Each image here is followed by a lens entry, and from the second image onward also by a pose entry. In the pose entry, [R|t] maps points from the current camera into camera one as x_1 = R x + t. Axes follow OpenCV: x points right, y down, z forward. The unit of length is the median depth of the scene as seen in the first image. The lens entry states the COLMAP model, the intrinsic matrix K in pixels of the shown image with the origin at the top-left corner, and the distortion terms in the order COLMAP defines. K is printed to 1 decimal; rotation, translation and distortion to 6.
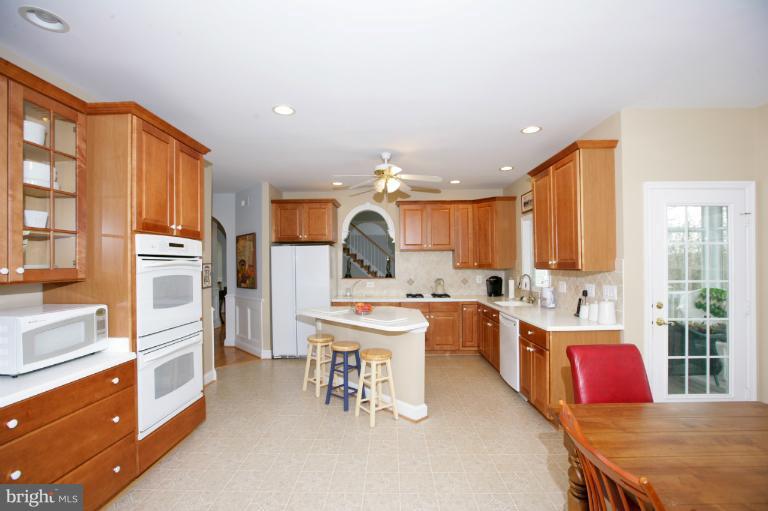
lens RADIAL K [[341.6, 0, 383.4], [0, 341.6, 260.2], [0, 0, 1]] dist [-0.027184, 0.000223]
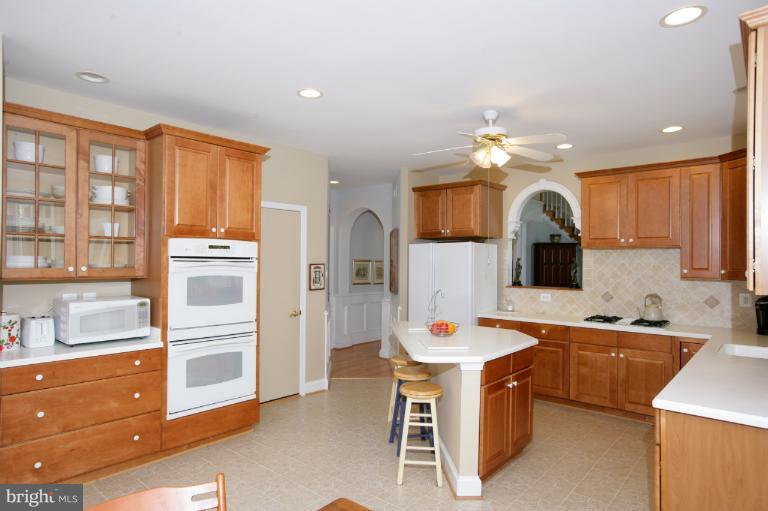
lens RADIAL K [[443.3, 0, 381.2], [0, 443.3, 258.4], [0, 0, 1]] dist [-0.020251, 0.001372]
pose [[0.781144, 0.008525, -0.624293, 0.576953], [-0.008673, 0.999958, 0.002803, -0.015775], [0.624291, 0.003225, 0.781186, 0.214380]]
